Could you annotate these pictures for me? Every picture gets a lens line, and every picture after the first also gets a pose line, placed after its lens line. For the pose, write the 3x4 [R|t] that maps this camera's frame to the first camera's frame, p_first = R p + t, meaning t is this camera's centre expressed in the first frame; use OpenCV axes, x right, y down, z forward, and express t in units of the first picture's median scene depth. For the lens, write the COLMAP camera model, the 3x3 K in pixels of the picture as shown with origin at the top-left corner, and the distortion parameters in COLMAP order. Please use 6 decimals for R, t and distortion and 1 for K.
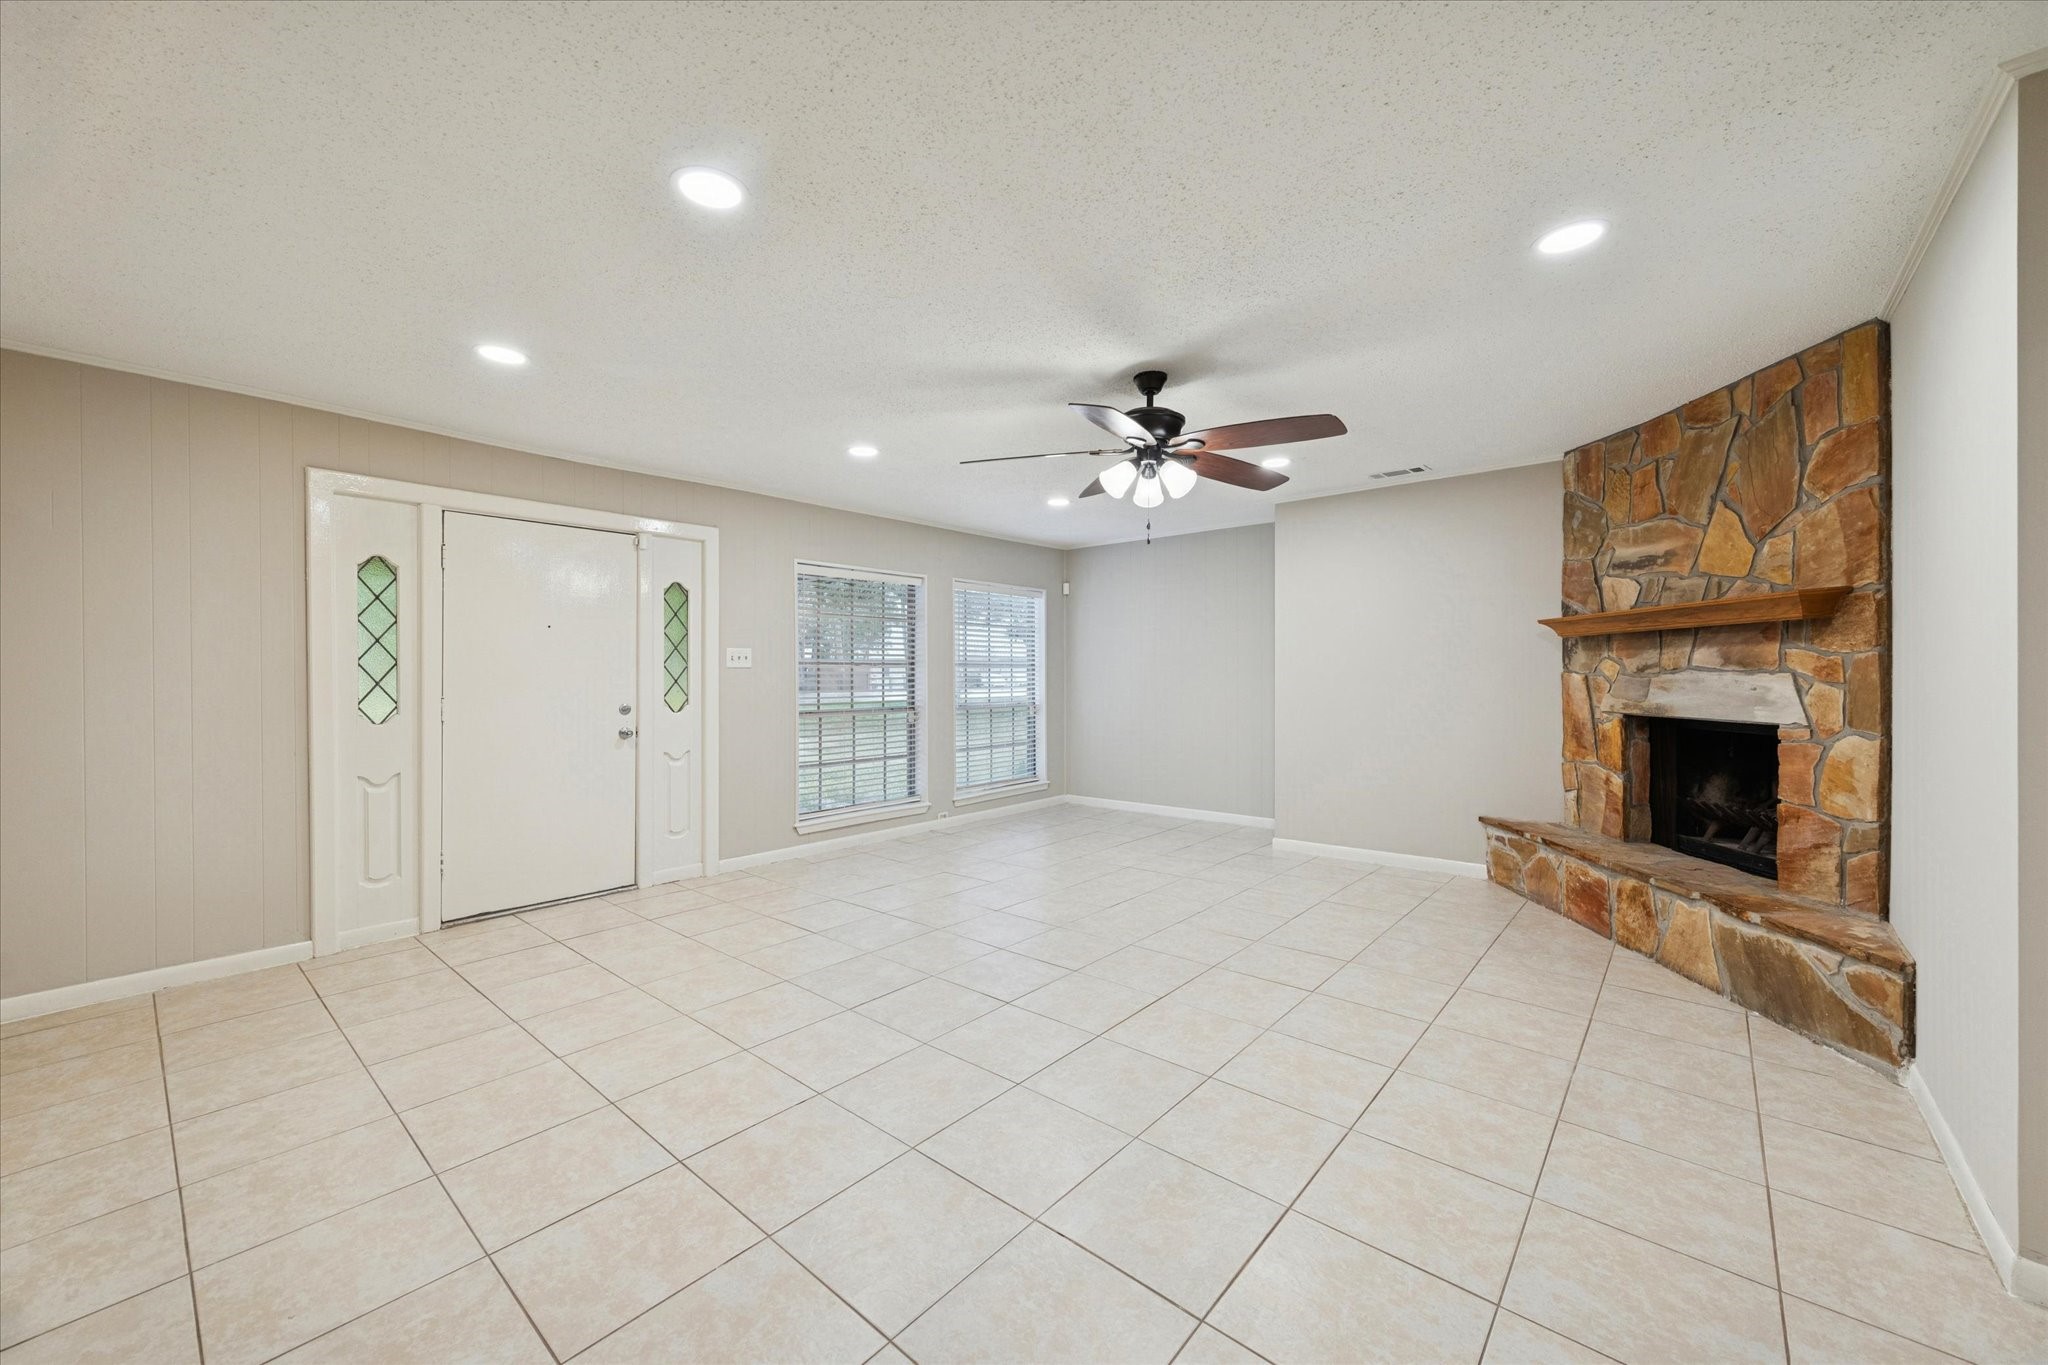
lens RADIAL K [[795.2, 0, 1024.7], [0, 795.2, 672.7], [0, 0, 1]] dist [0.005938, 0.000176]
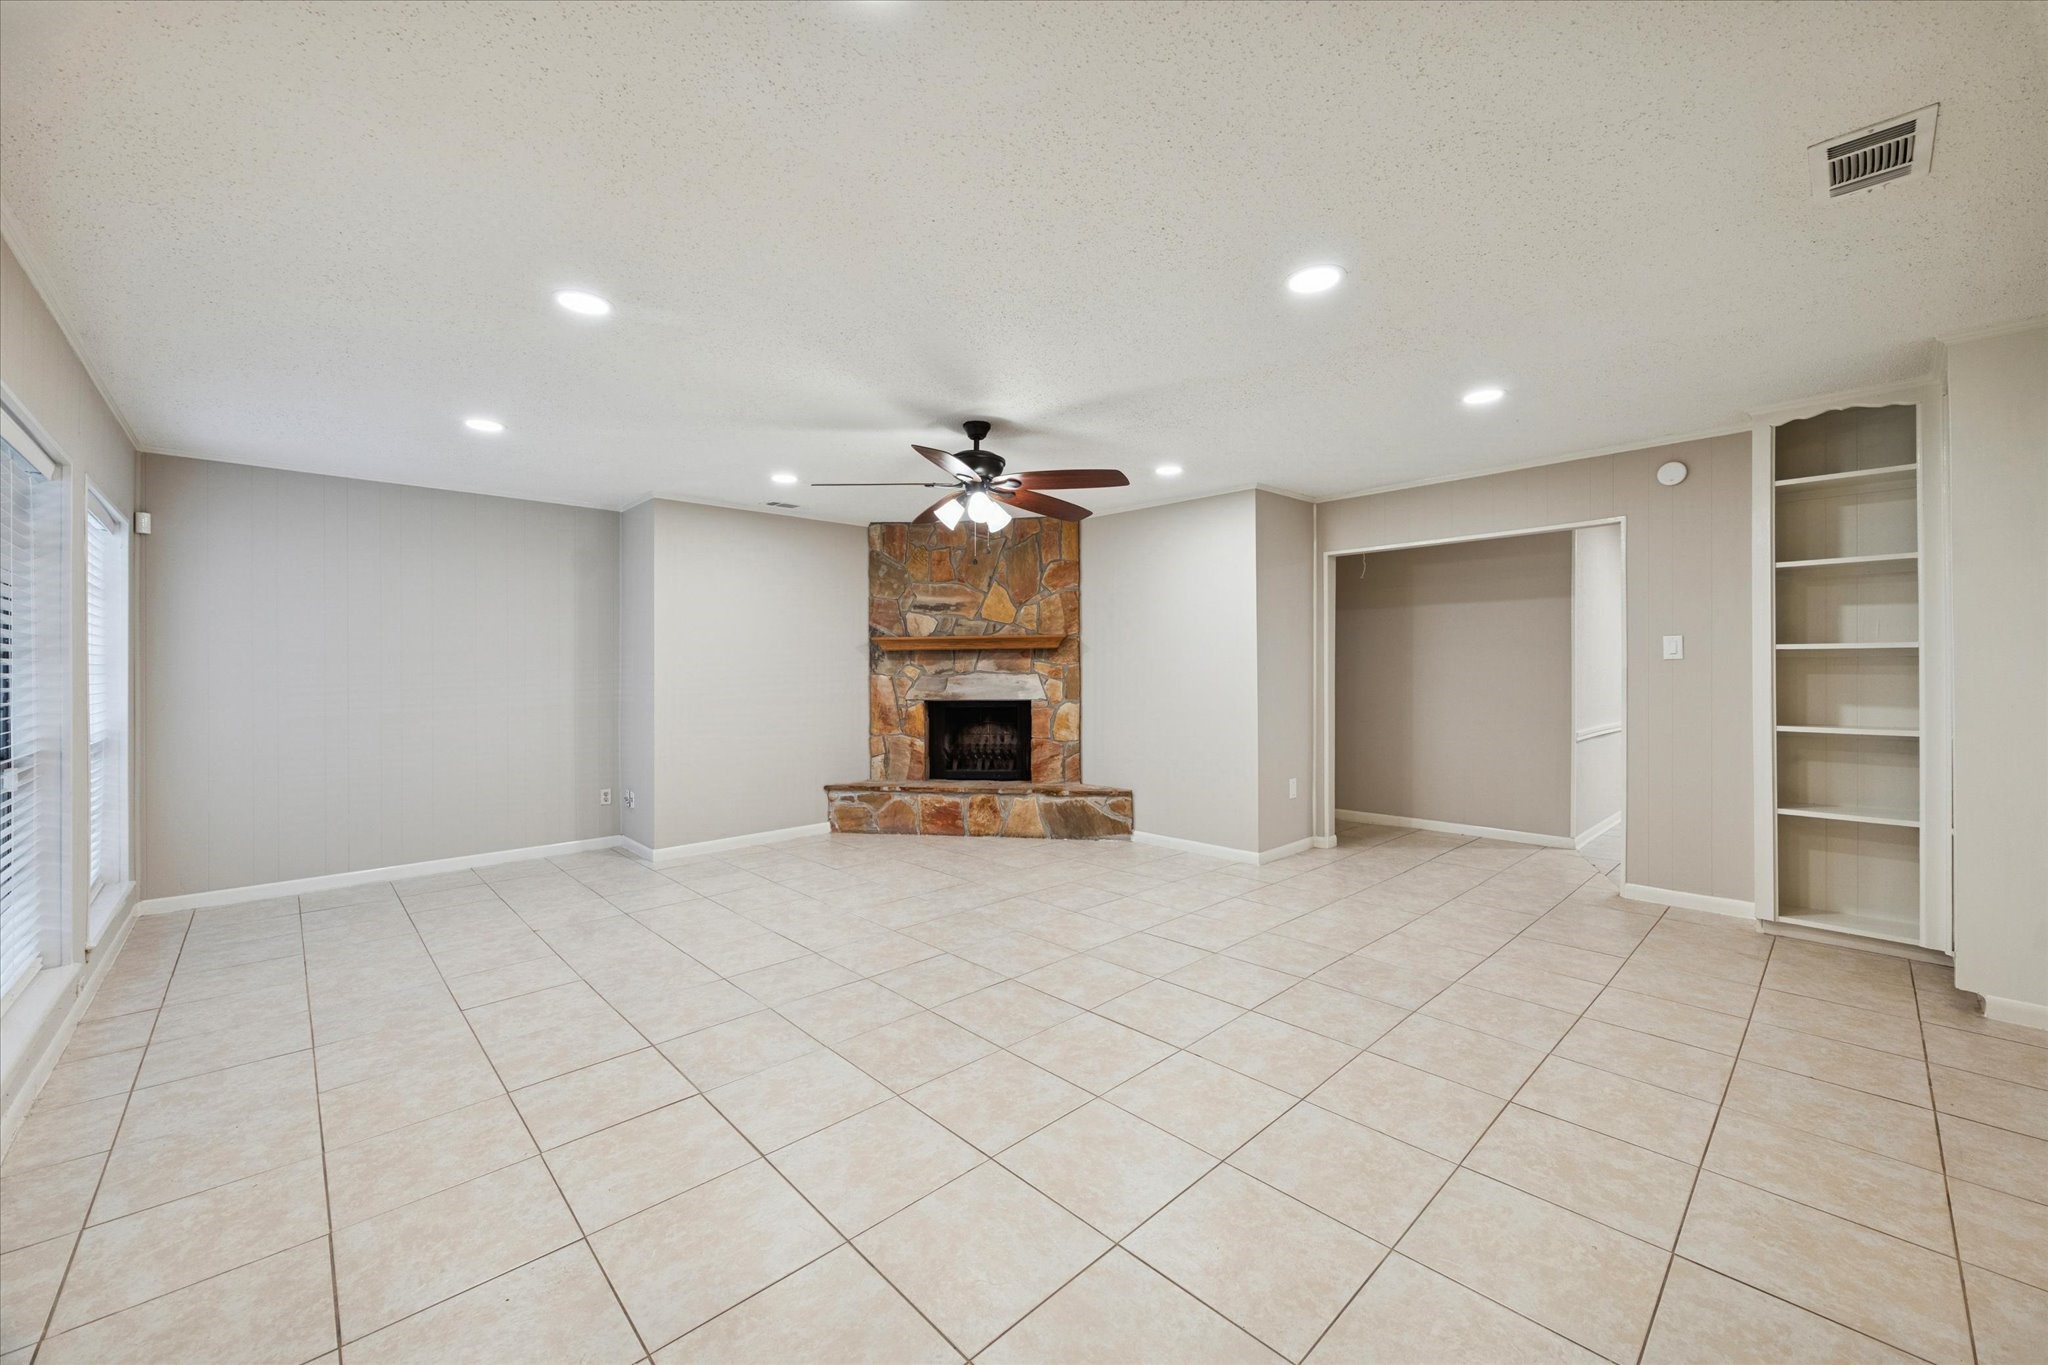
lens RADIAL K [[795.2, 0, 1027.6], [0, 795.2, 677.9], [0, 0, 1]] dist [0.005938, 0.000176]
pose [[0.089799, -0.002789, 0.995956, -0.969786], [0.004960, 0.999985, 0.002353, 0.004453], [-0.995948, 0.004728, 0.089811, 0.780738]]
